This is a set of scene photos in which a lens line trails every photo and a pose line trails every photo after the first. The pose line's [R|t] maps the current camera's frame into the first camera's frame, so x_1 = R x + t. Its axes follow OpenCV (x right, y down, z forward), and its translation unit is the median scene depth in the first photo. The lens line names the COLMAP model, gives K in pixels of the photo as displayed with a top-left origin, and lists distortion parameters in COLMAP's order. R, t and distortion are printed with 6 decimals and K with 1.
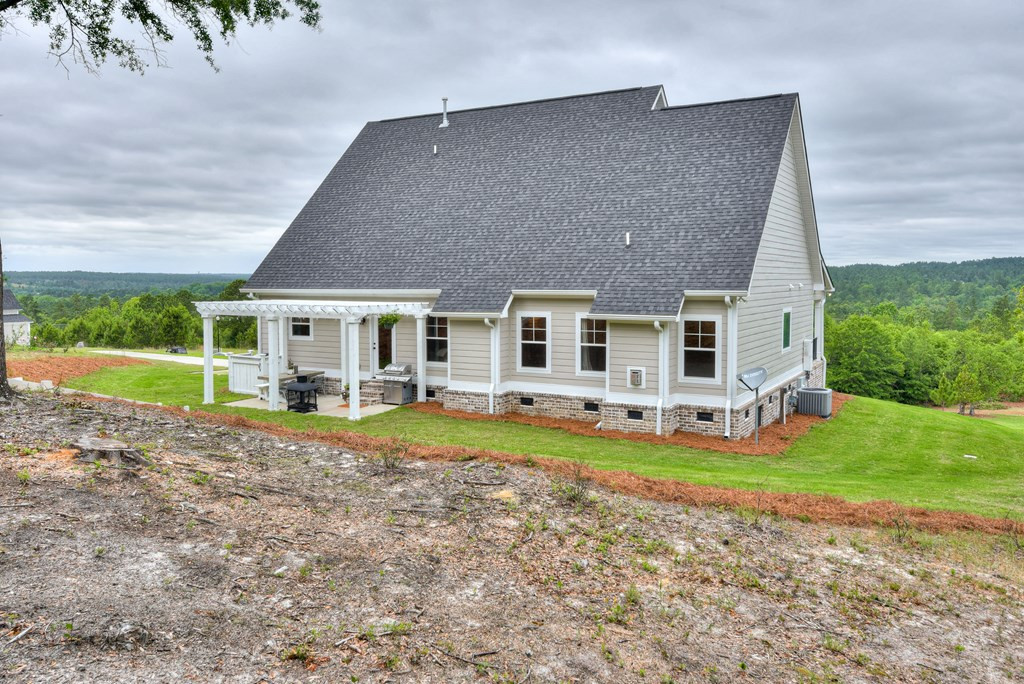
lens RADIAL K [[803.6, 0, 512.0], [0, 803.6, 342.0], [0, 0, 1]] dist [0.008691, 0.009400]
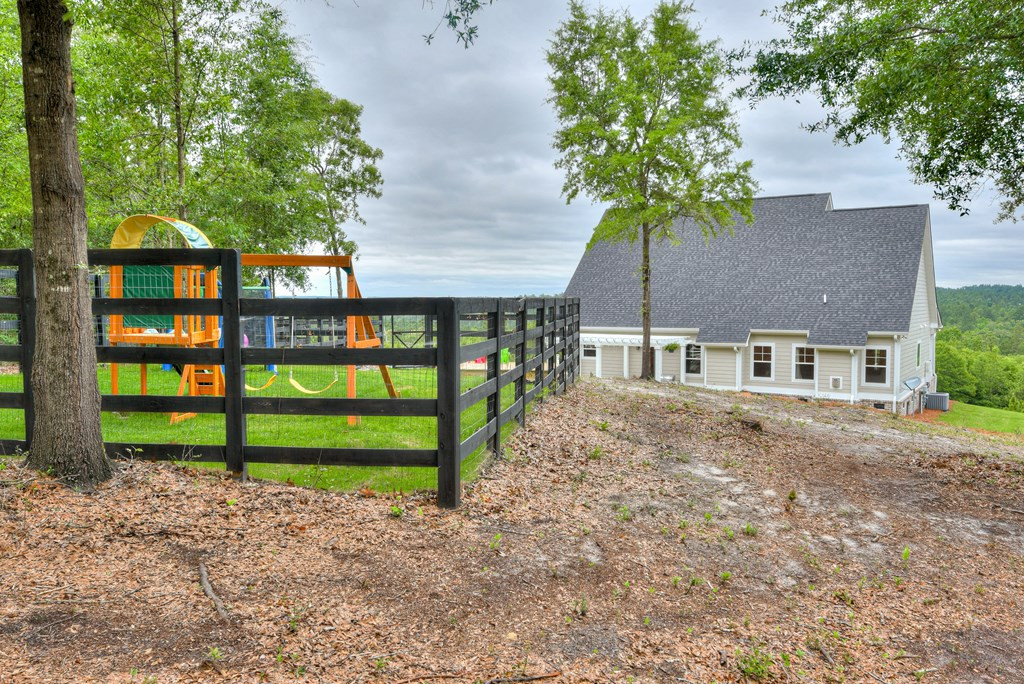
lens RADIAL K [[791.8, 0, 510.0], [0, 791.8, 360.7], [0, 0, 1]] dist [0.006577, 0.002561]
pose [[0.997682, 0.006148, -0.067765, -0.383076], [-0.006384, 0.999974, -0.003268, 0.007157], [0.067743, 0.003693, 0.997696, -0.648915]]
